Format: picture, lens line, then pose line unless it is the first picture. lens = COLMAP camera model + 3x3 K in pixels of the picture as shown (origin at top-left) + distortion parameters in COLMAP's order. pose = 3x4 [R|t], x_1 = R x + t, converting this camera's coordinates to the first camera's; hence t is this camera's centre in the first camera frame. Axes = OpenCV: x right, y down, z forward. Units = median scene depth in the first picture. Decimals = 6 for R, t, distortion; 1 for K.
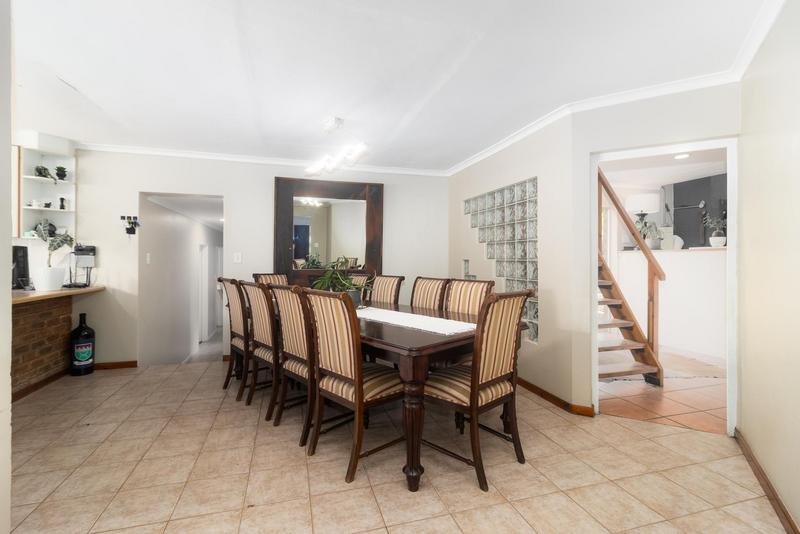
lens RADIAL K [[367.3, 0, 399.8], [0, 367.3, 265.5], [0, 0, 1]] dist [-0.000364, -0.000405]
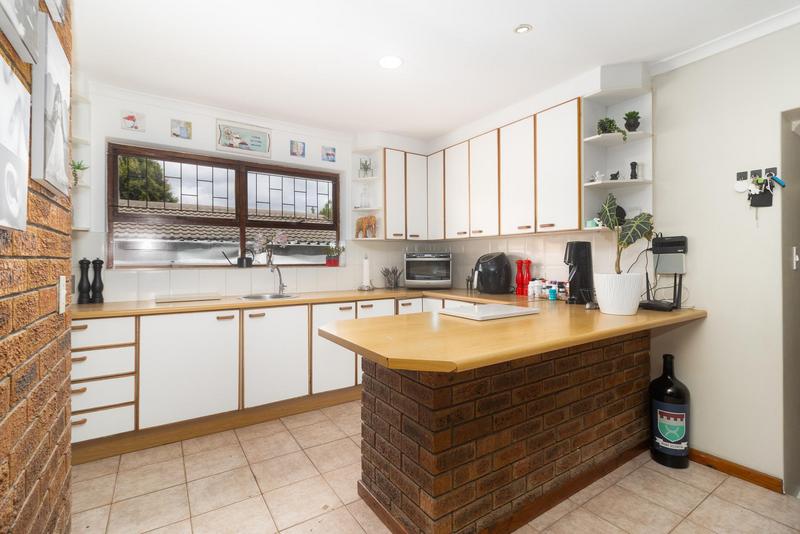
lens RADIAL K [[367.3, 0, 401.5], [0, 367.3, 251.1], [0, 0, 1]] dist [-0.000364, -0.000405]
pose [[0.277868, -0.024444, -0.960308, -0.434475], [-0.000919, 0.999669, -0.025712, -0.016259], [0.960619, 0.008027, 0.277754, 0.449358]]
